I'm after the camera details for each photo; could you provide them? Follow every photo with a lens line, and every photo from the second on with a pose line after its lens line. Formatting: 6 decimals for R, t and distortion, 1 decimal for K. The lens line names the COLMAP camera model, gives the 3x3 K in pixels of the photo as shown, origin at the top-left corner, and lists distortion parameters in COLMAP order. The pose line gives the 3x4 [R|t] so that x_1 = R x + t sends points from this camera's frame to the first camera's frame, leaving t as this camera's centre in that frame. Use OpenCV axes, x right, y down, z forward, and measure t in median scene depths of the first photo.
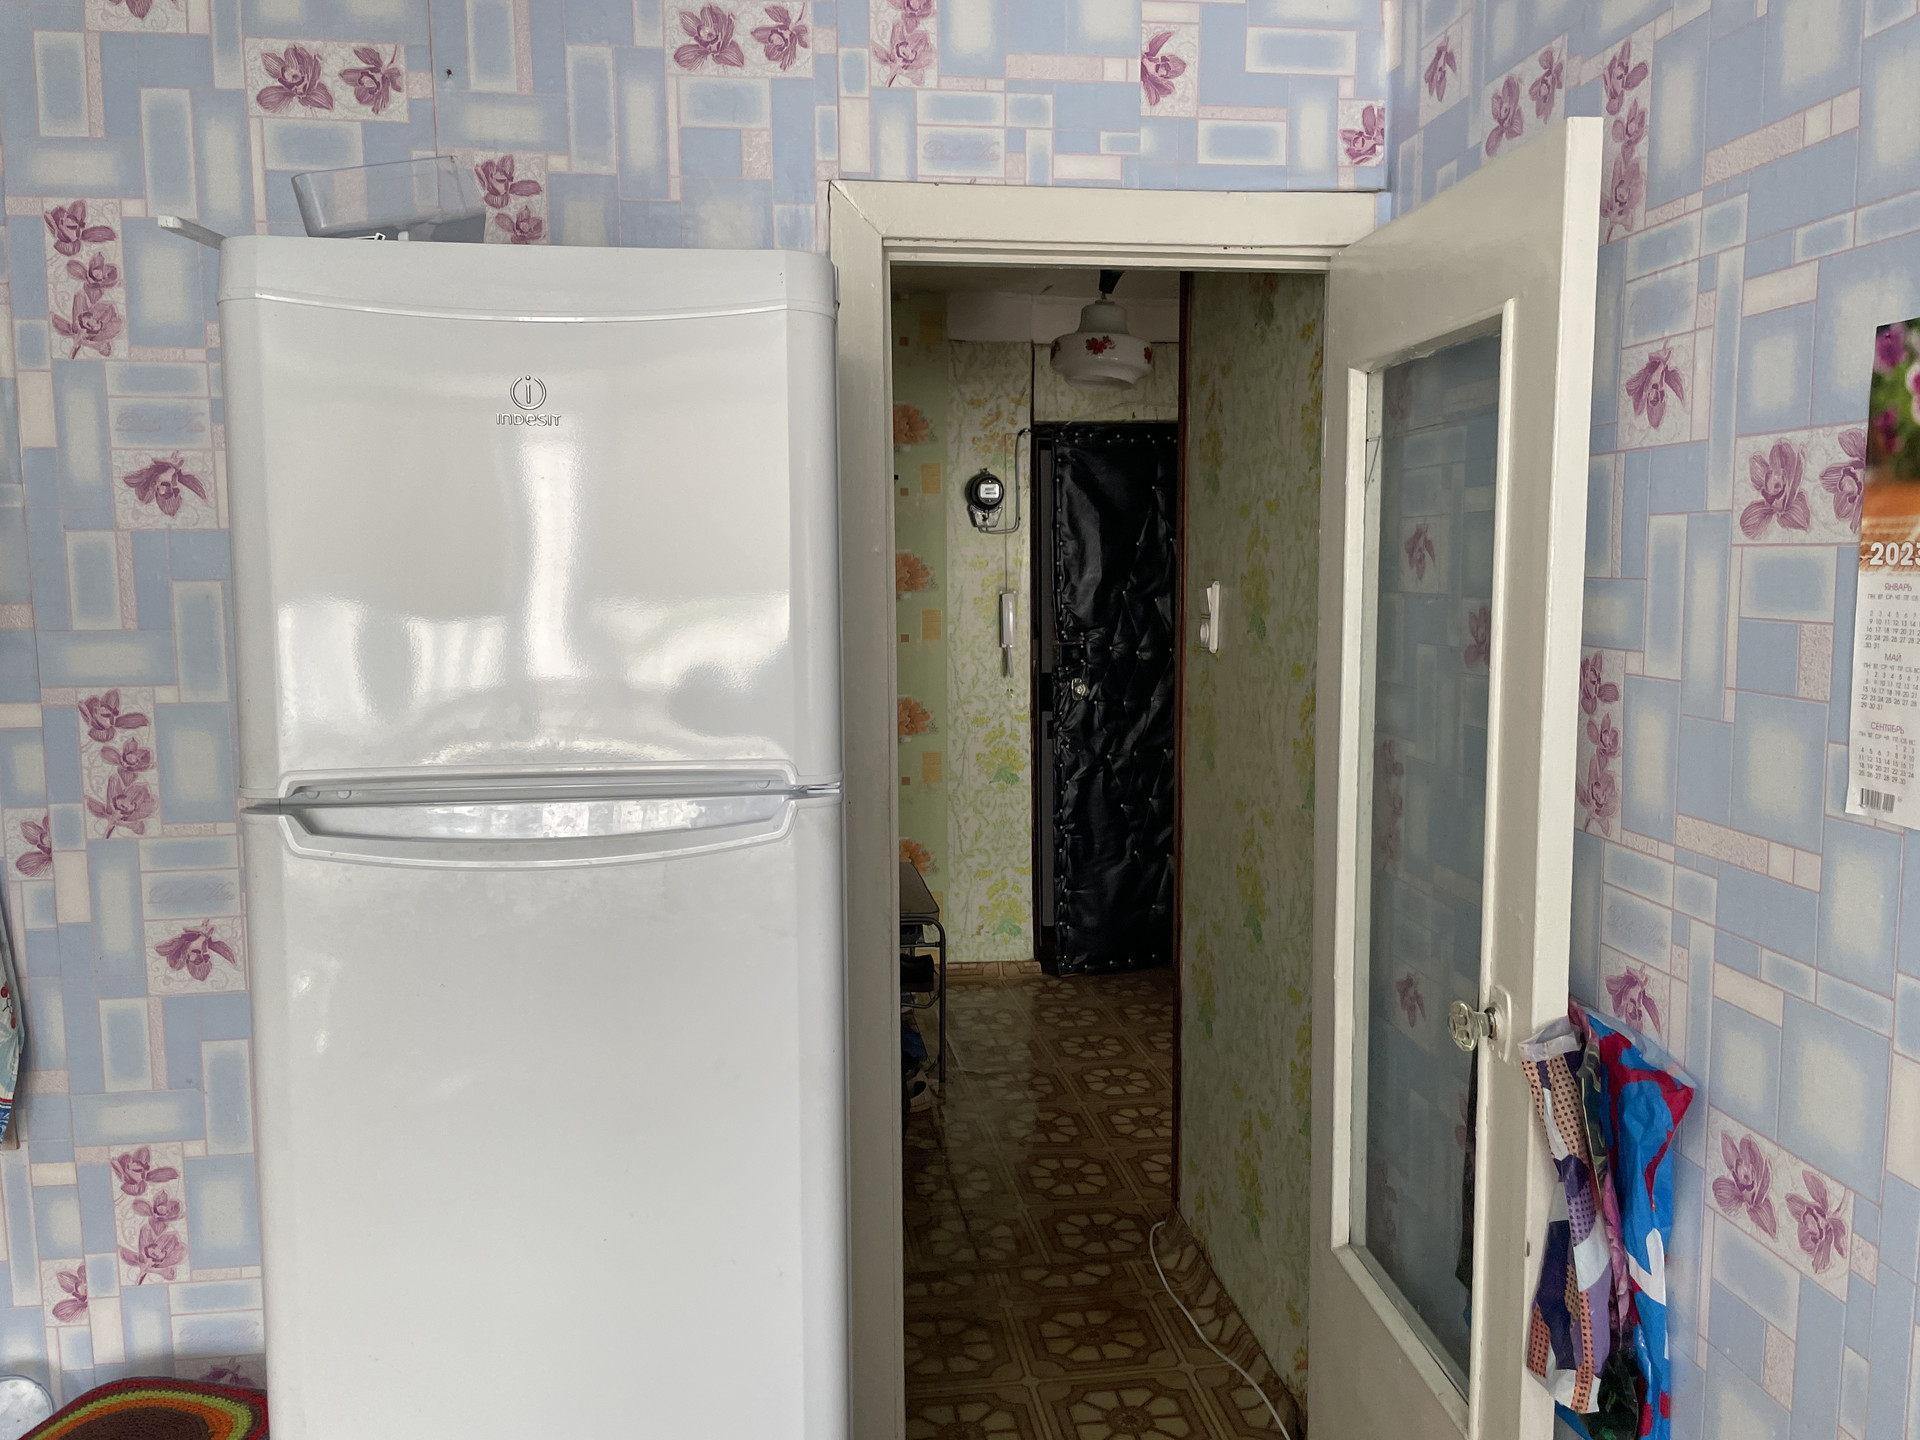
lens RADIAL K [[1446.7, 0, 963.4], [0, 1446.7, 688.9], [0, 0, 1]] dist [0.099395, -0.126690]
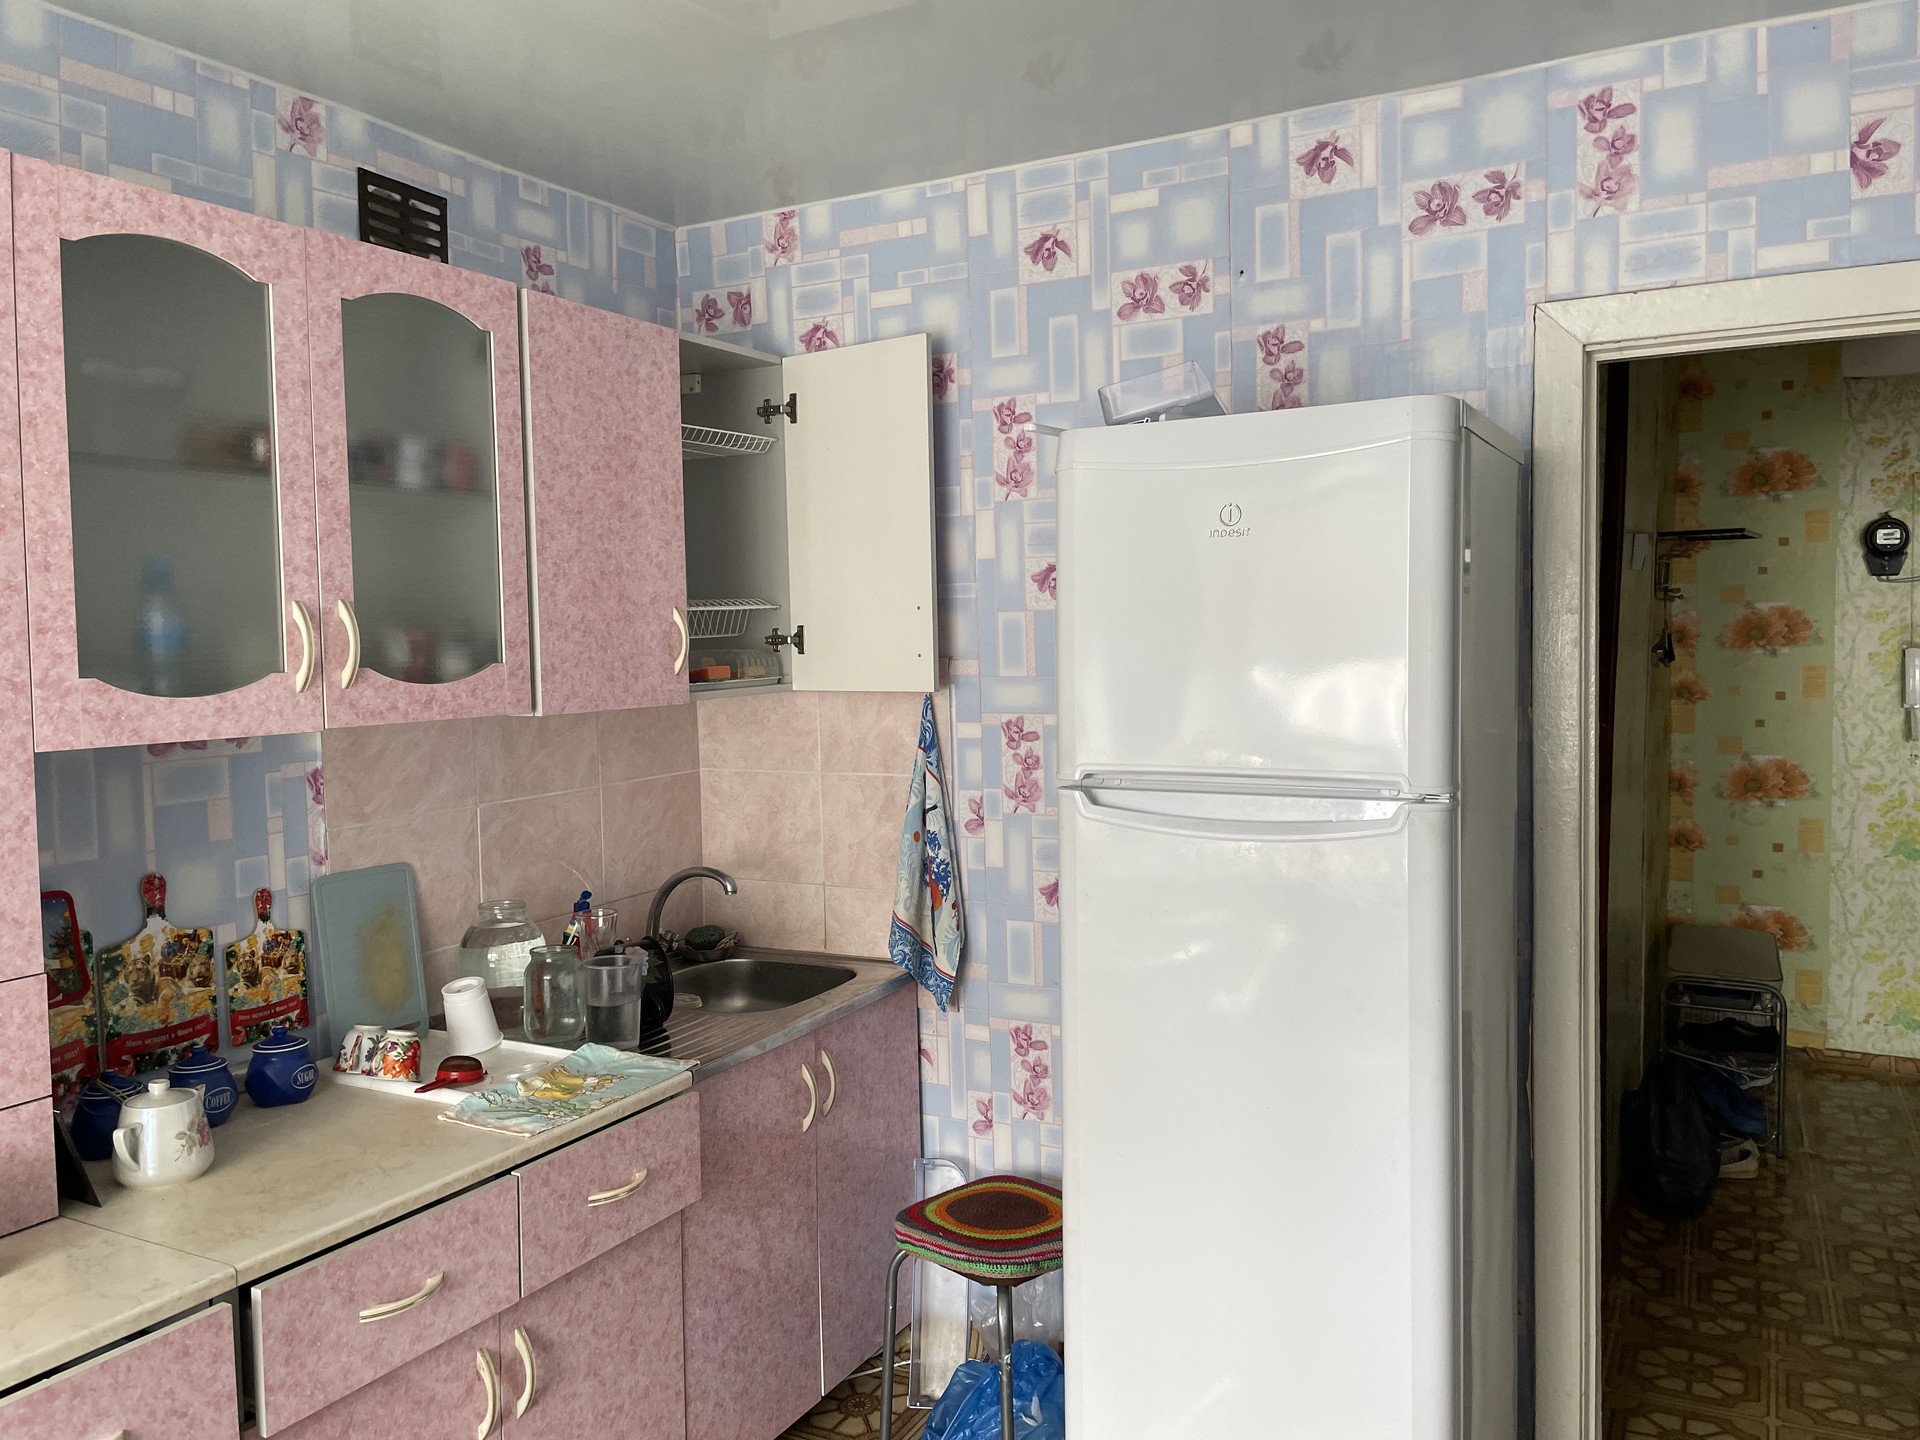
lens RADIAL K [[1446.7, 0, 963.4], [0, 1446.7, 688.9], [0, 0, 1]] dist [0.099395, -0.126690]
pose [[0.808745, 0.013646, -0.588000, 0.236239], [-0.036591, 0.998962, -0.027145, 0.015062], [0.587019, 0.043469, 0.808405, -0.225733]]
